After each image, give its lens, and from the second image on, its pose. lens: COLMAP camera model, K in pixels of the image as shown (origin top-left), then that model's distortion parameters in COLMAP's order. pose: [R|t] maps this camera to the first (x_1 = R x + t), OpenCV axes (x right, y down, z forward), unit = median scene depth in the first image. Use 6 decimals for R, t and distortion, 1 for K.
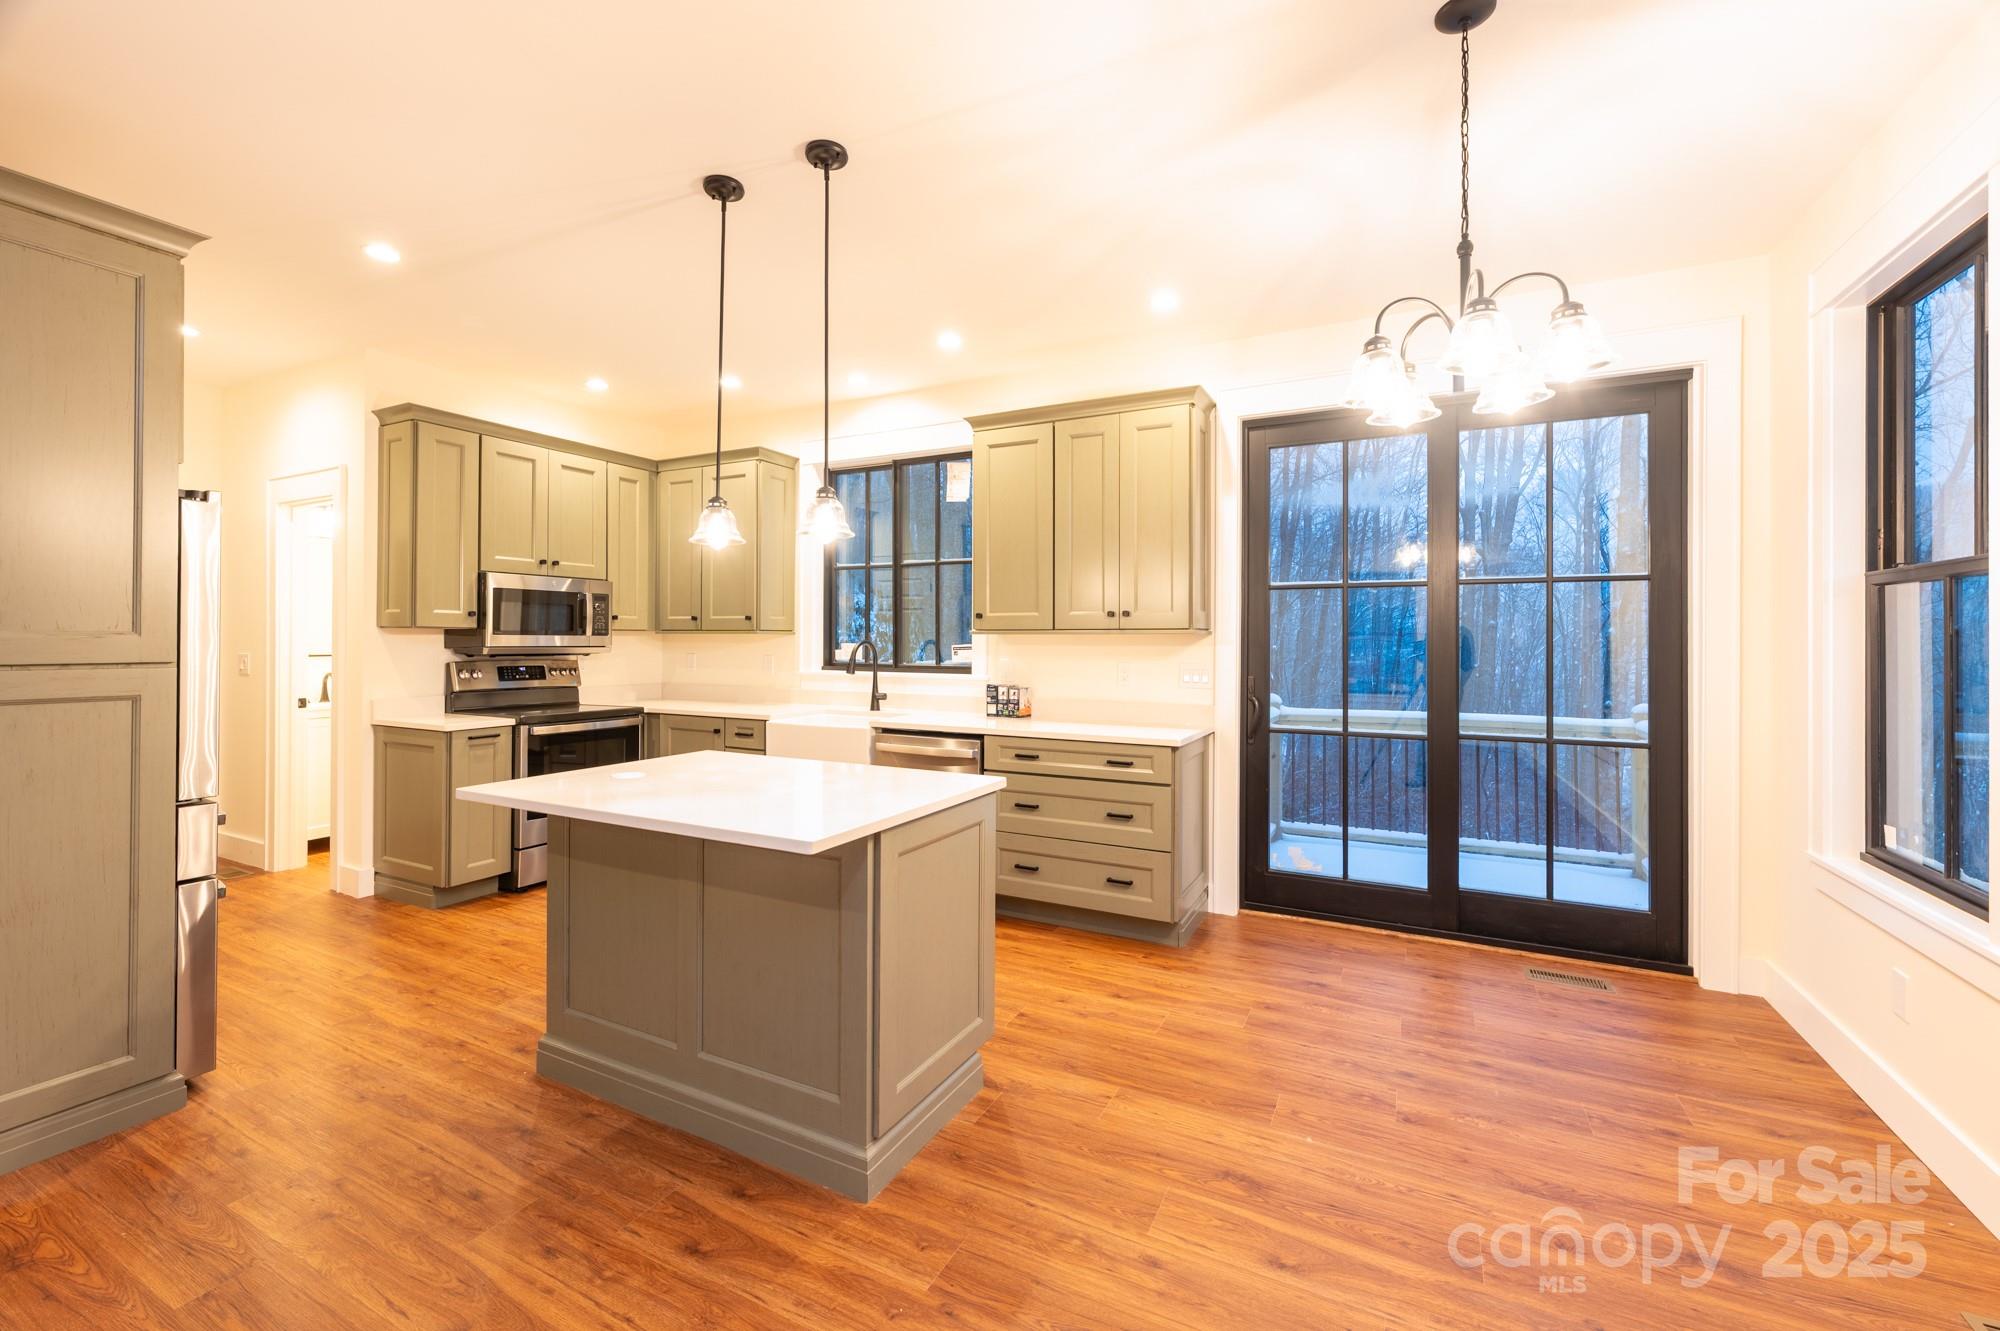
lens RADIAL K [[813.1, 0, 1006.5], [0, 813.1, 634.7], [0, 0, 1]] dist [-0.000996, -0.000095]
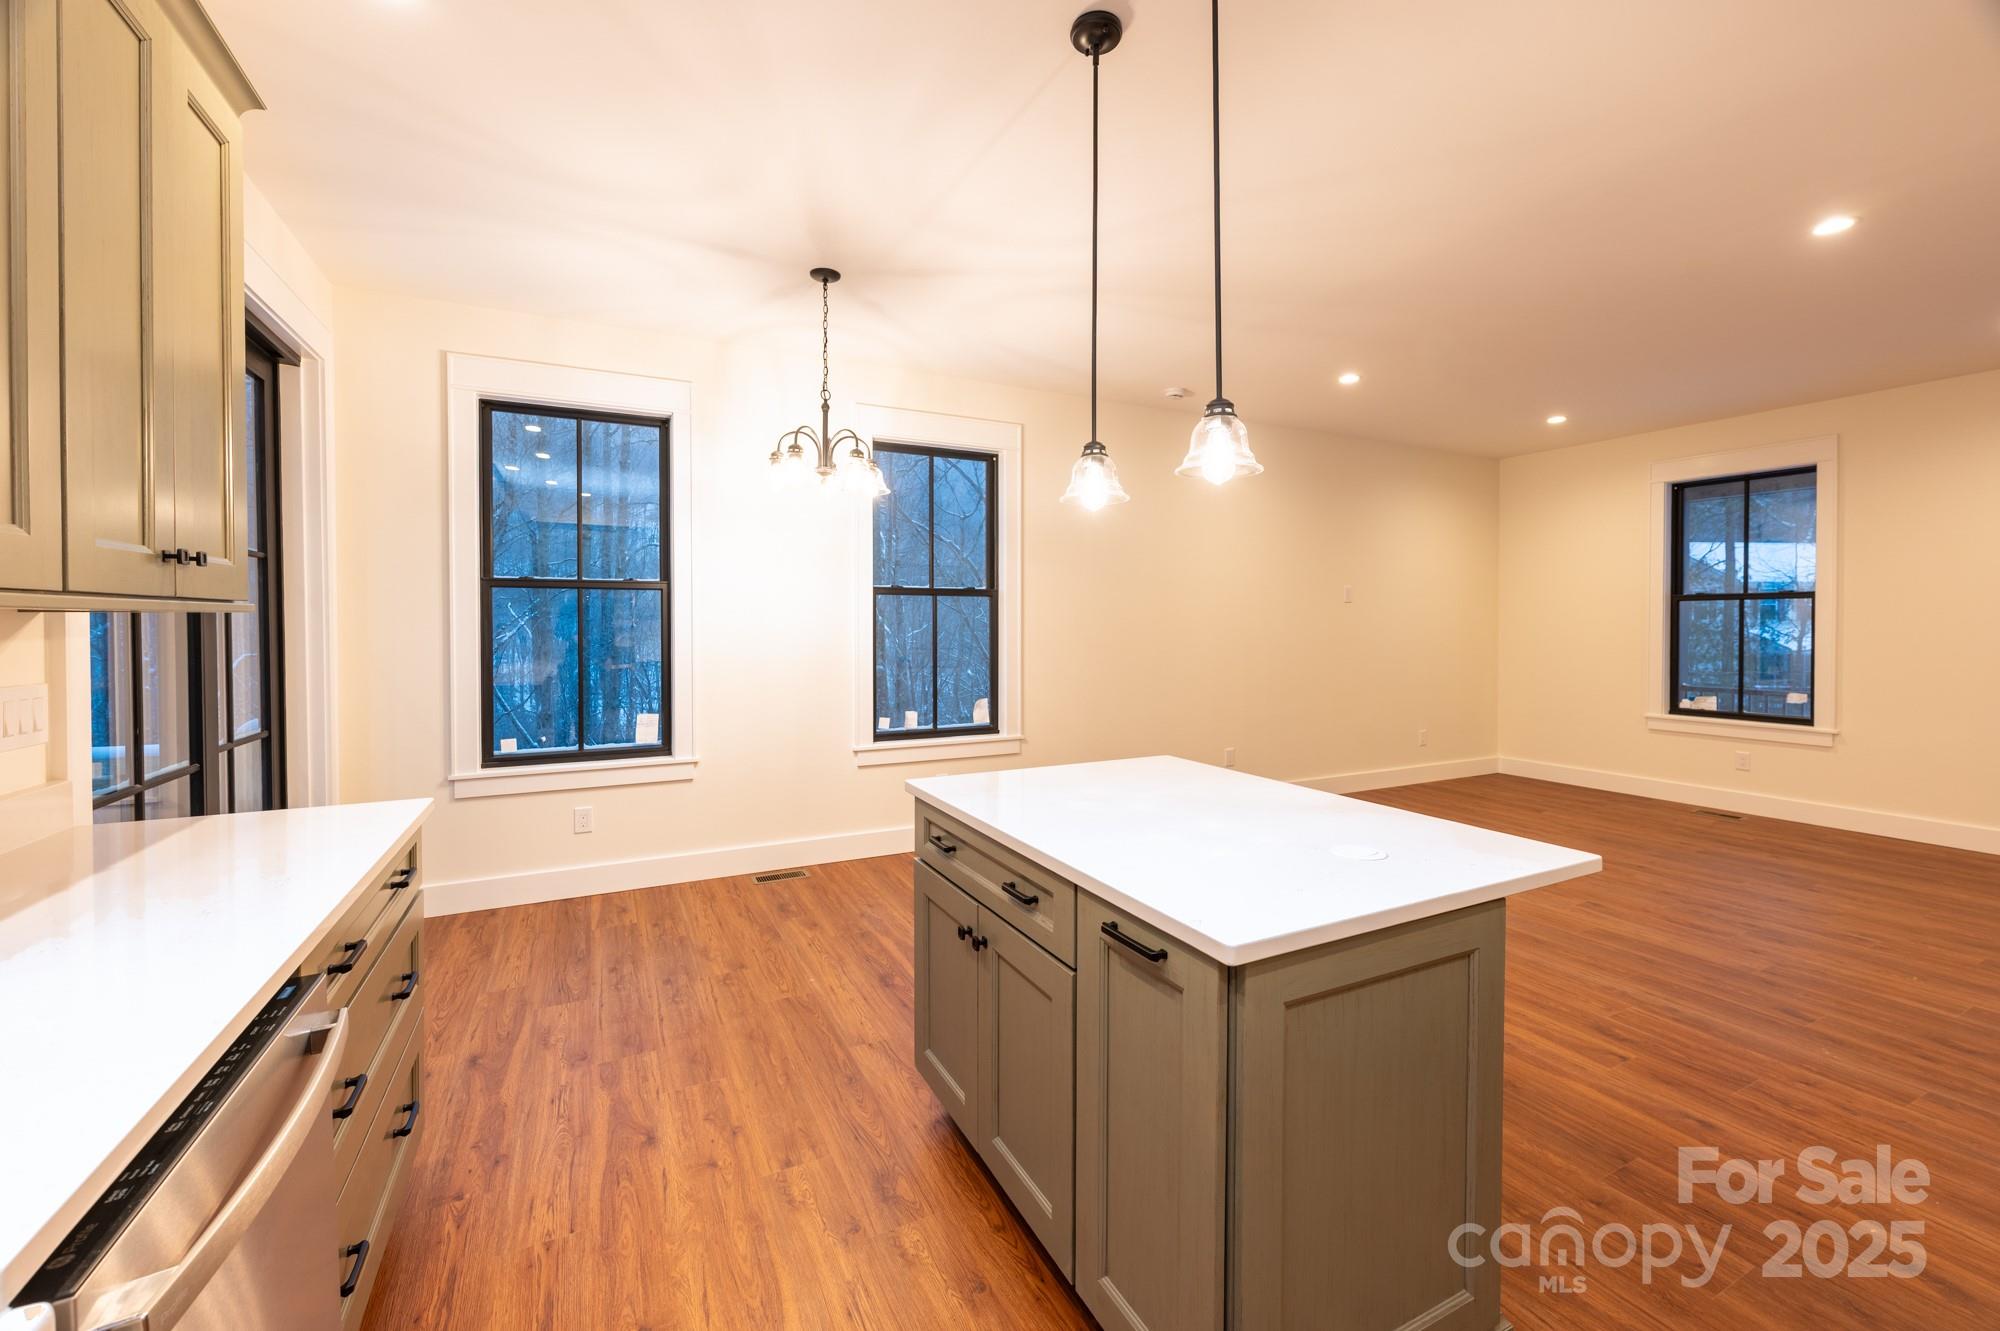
lens RADIAL K [[804.7, 0, 1004.1], [0, 804.7, 634.2], [0, 0, 1]] dist [0.000065, -0.000220]
pose [[-0.807956, -0.011150, 0.589137, -0.388443], [-0.005791, 0.999923, 0.010983, 0.003540], [-0.589214, 0.005462, -0.807958, 1.055329]]
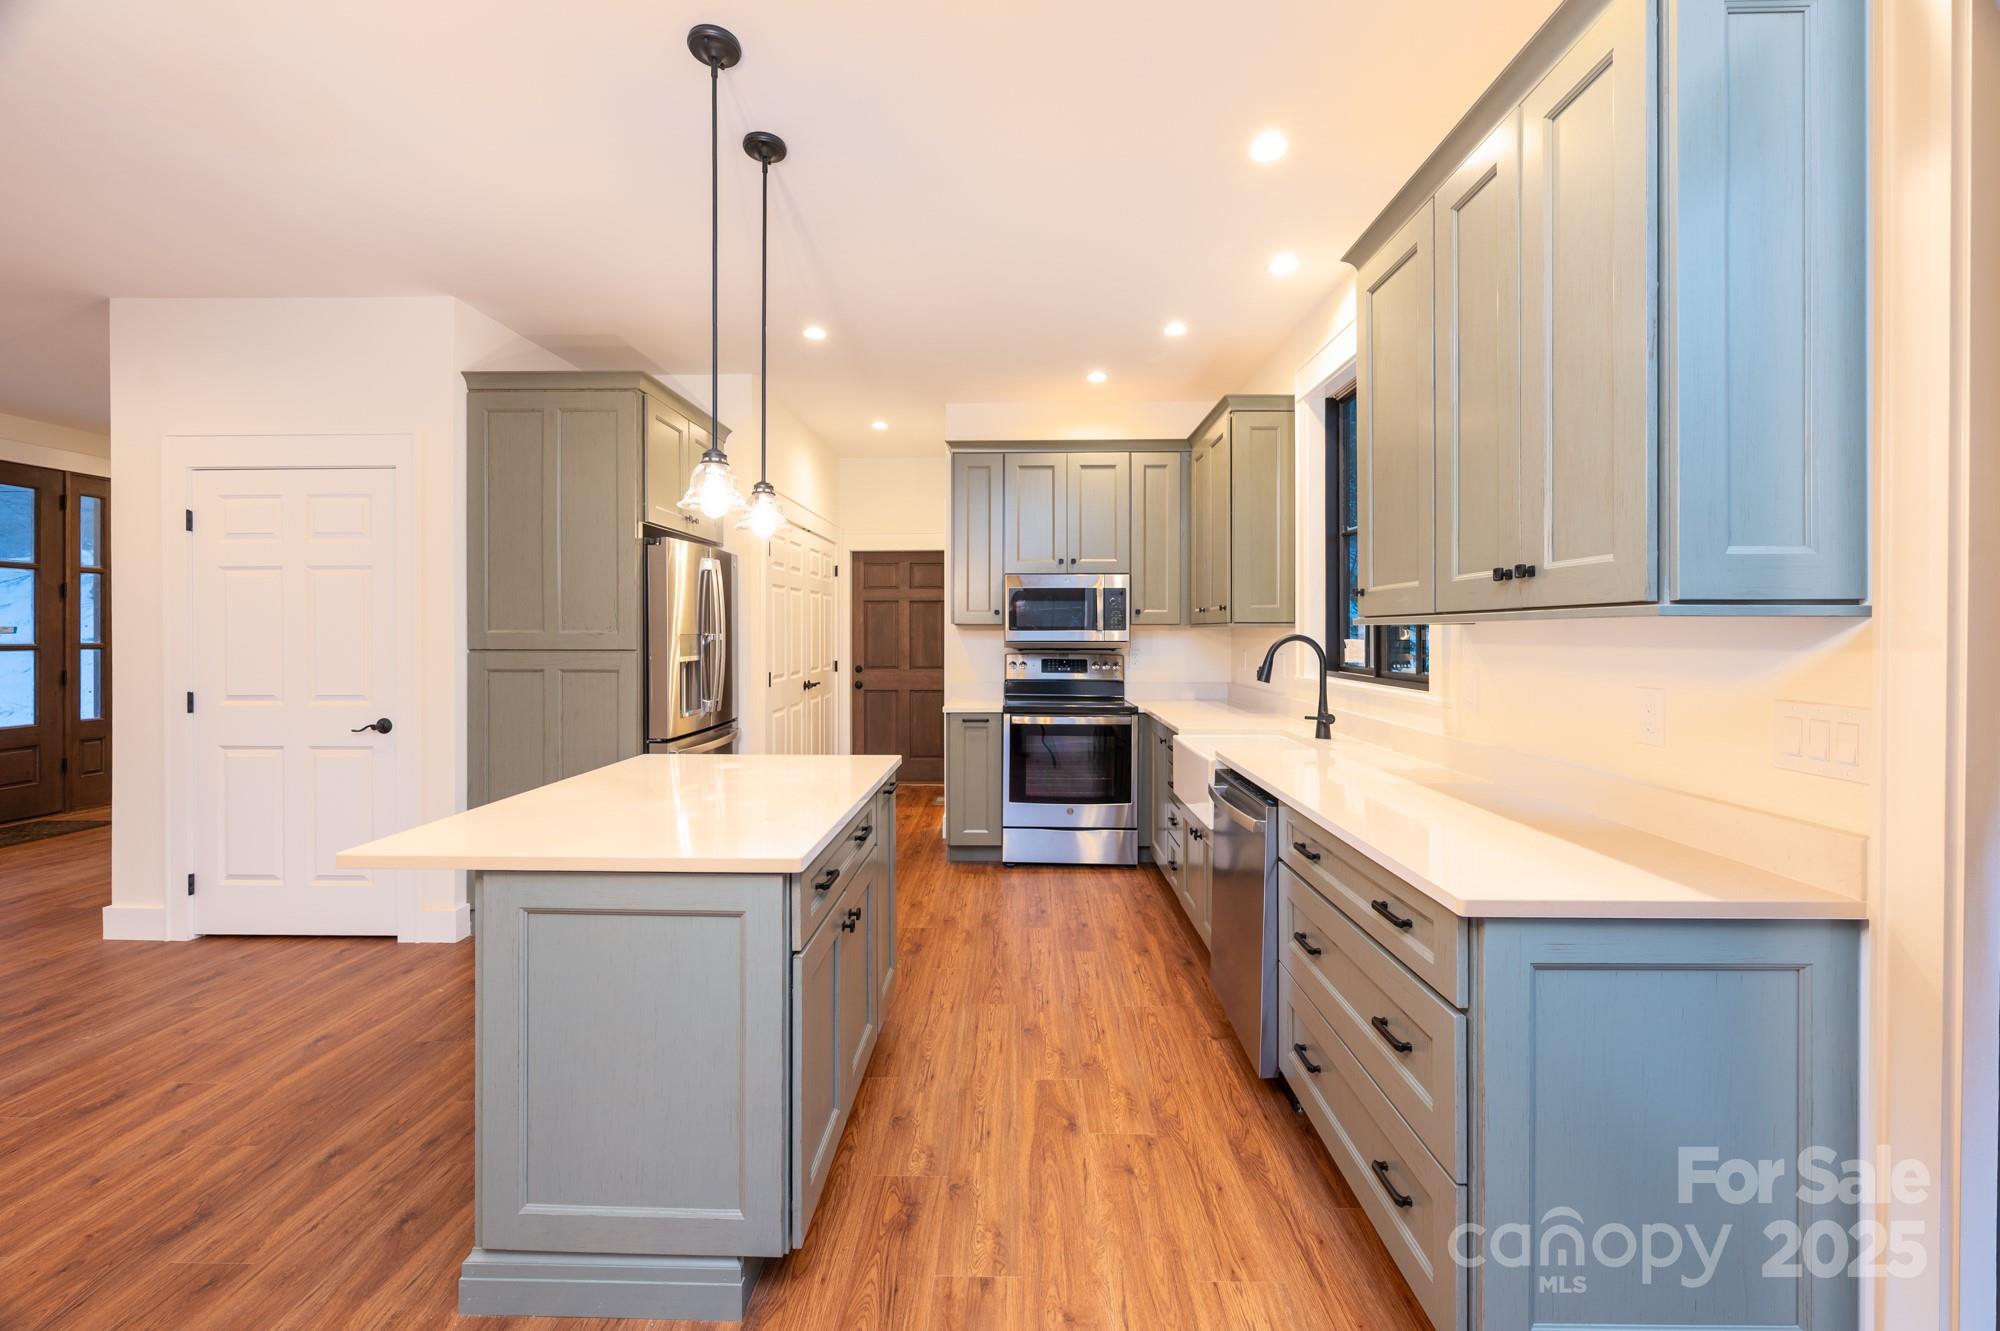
lens RADIAL K [[804.7, 0, 1004.1], [0, 804.7, 634.2], [0, 0, 1]] dist [0.000065, -0.000220]
pose [[0.433985, -0.001686, -0.900919, 0.394740], [0.006489, 0.999978, 0.001255, 0.004173], [0.900897, -0.006391, 0.433986, 0.559714]]
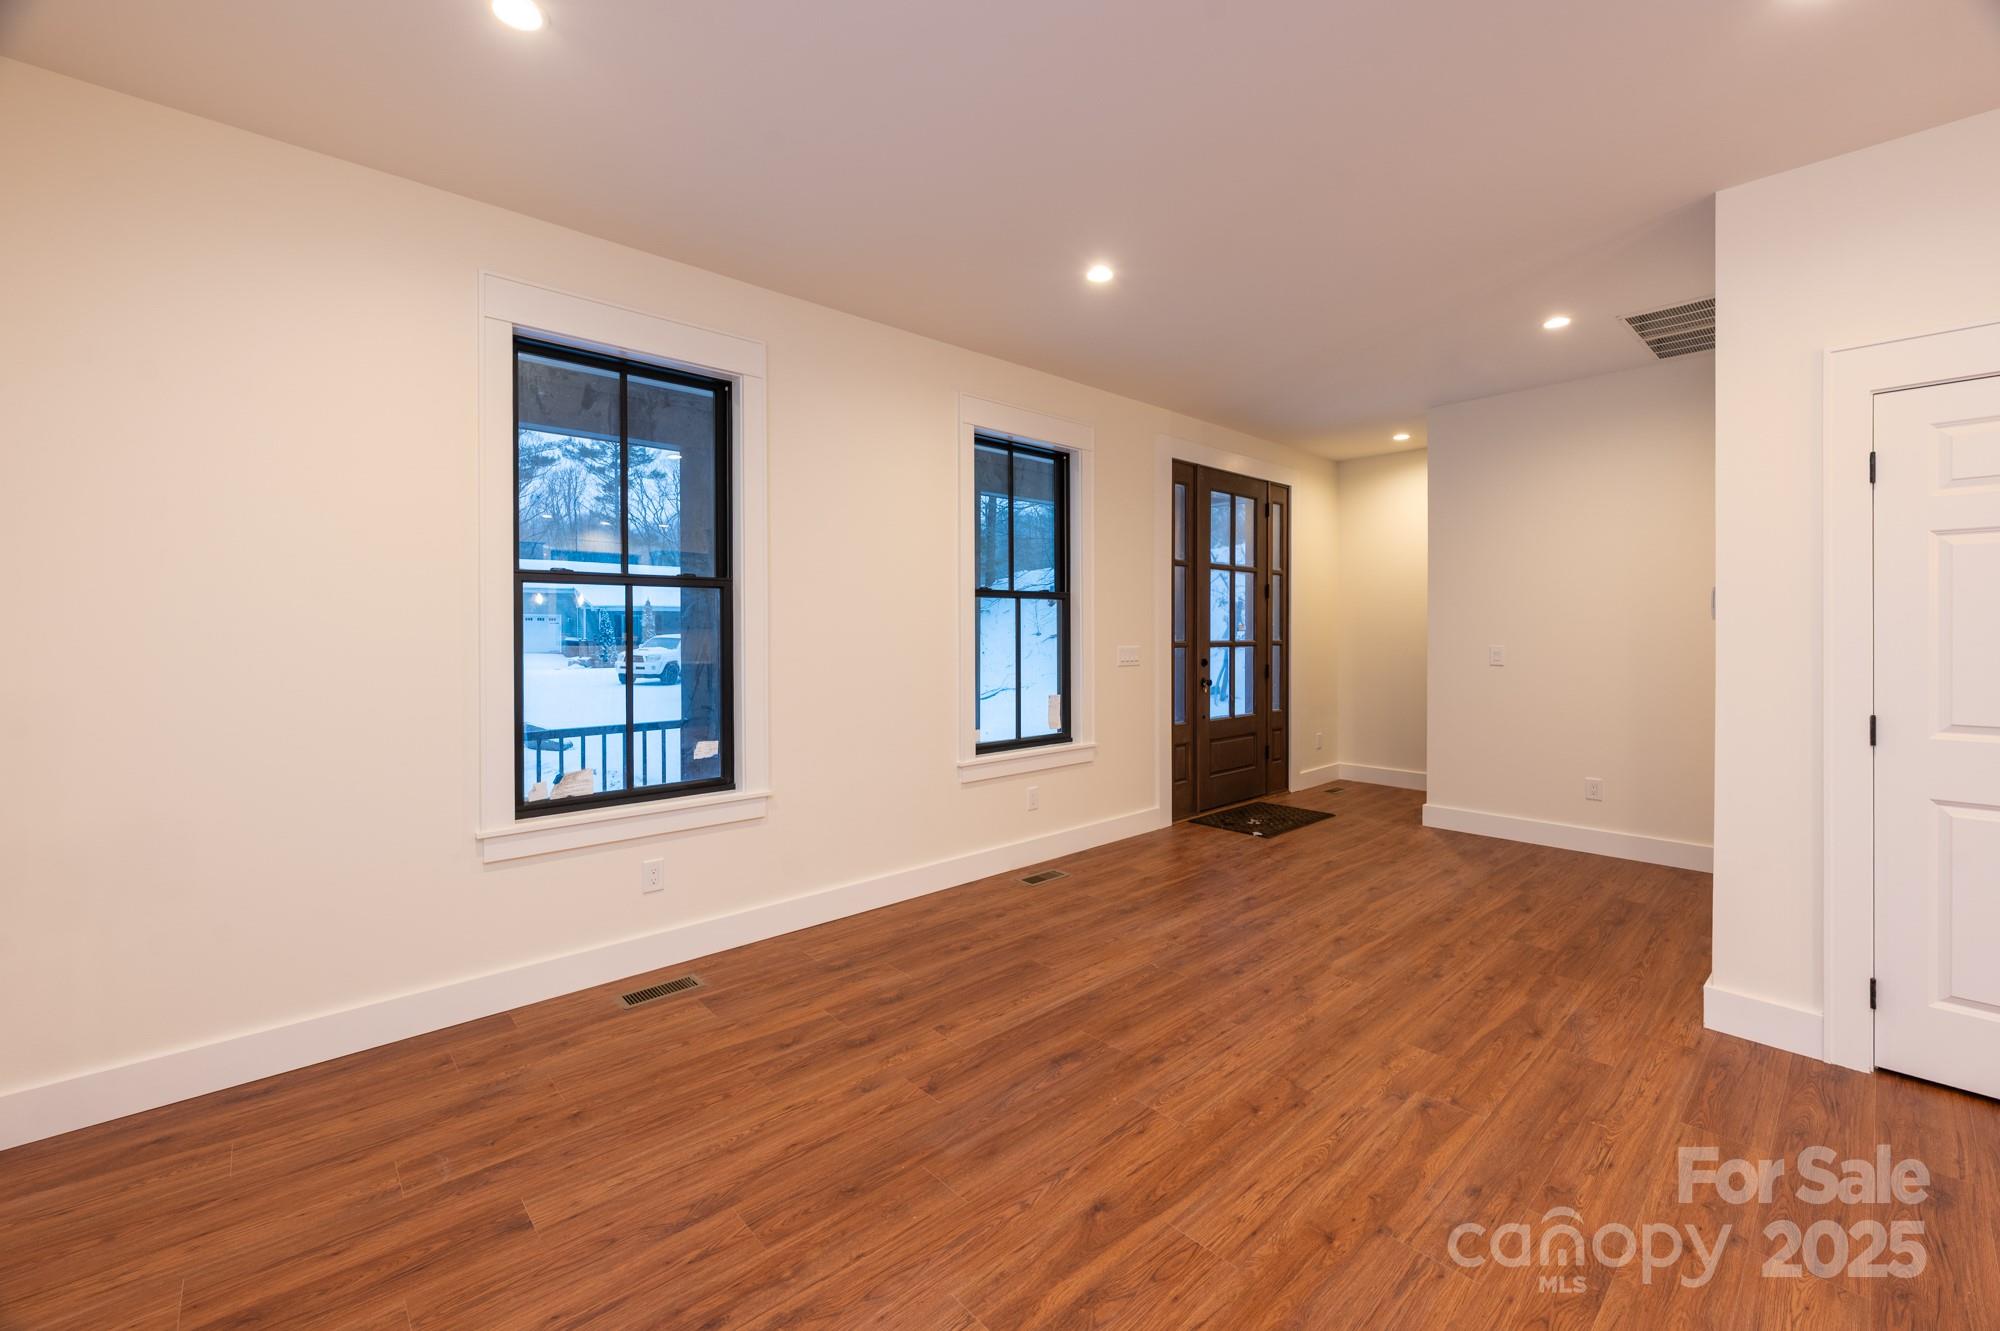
lens RADIAL K [[813.1, 0, 1006.5], [0, 813.1, 634.7], [0, 0, 1]] dist [-0.000996, -0.000095]
pose [[-0.348634, 0.001791, -0.937257, 0.018126], [0.004999, 0.999988, 0.000051, -0.001372], [0.937246, -0.004668, -0.348639, -0.265986]]
